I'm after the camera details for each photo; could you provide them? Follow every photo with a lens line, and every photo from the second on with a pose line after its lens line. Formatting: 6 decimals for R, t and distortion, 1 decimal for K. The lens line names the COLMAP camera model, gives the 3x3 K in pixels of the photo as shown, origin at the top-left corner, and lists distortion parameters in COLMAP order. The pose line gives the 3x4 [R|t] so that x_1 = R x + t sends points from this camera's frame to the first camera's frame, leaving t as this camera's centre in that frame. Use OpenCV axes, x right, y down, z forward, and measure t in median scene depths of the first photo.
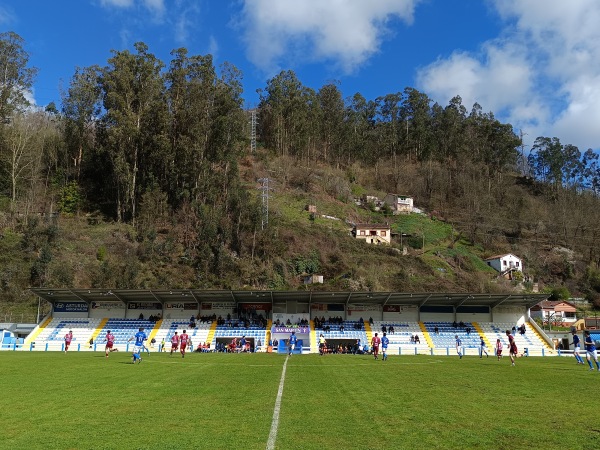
lens RADIAL K [[520.7, 0, 308.1], [0, 520.7, 230.2], [0, 0, 1]] dist [0.029582, -0.013362]
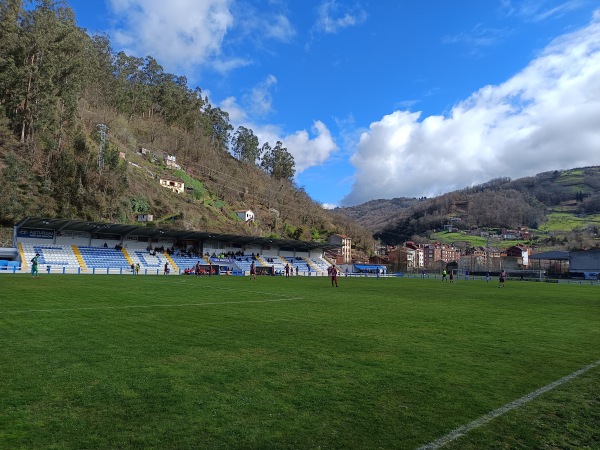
lens RADIAL K [[422.8, 0, 301.7], [0, 422.8, 226.0], [0, 0, 1]] dist [0.027064, -0.013506]
pose [[0.728244, 0.078472, 0.680811, -0.390388], [-0.161365, 0.985126, 0.059060, -0.006073], [-0.666050, -0.152869, 0.730074, -0.007324]]
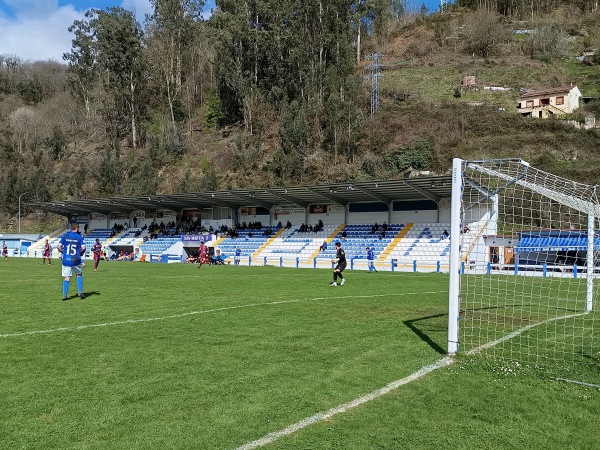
lens RADIAL K [[613.7, 0, 302.6], [0, 613.7, 225.2], [0, 0, 1]] dist [0.015763, 0.000000]
pose [[0.775444, -0.024011, -0.630960, 0.422288], [0.117554, 0.987296, 0.106901, 0.045683], [0.620377, -0.157068, 0.768415, 0.180913]]
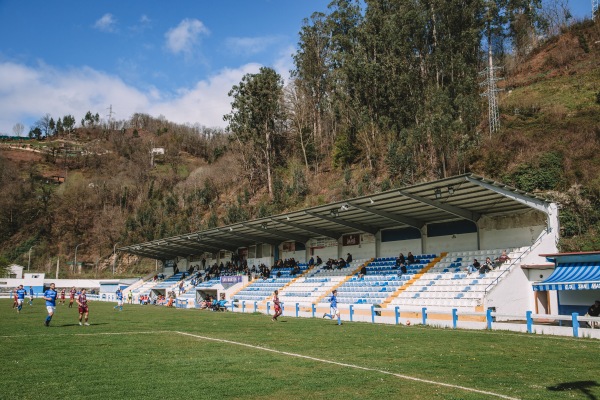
lens RADIAL K [[572.1, 0, 297.8], [0, 572.1, 195.6], [0, 0, 1]] dist [0.007071, 0.000000]
pose [[0.510318, -0.149375, -0.846914, 0.421763], [0.172725, 0.982535, -0.069217, 0.081275], [0.842462, -0.110961, 0.527206, 0.362962]]
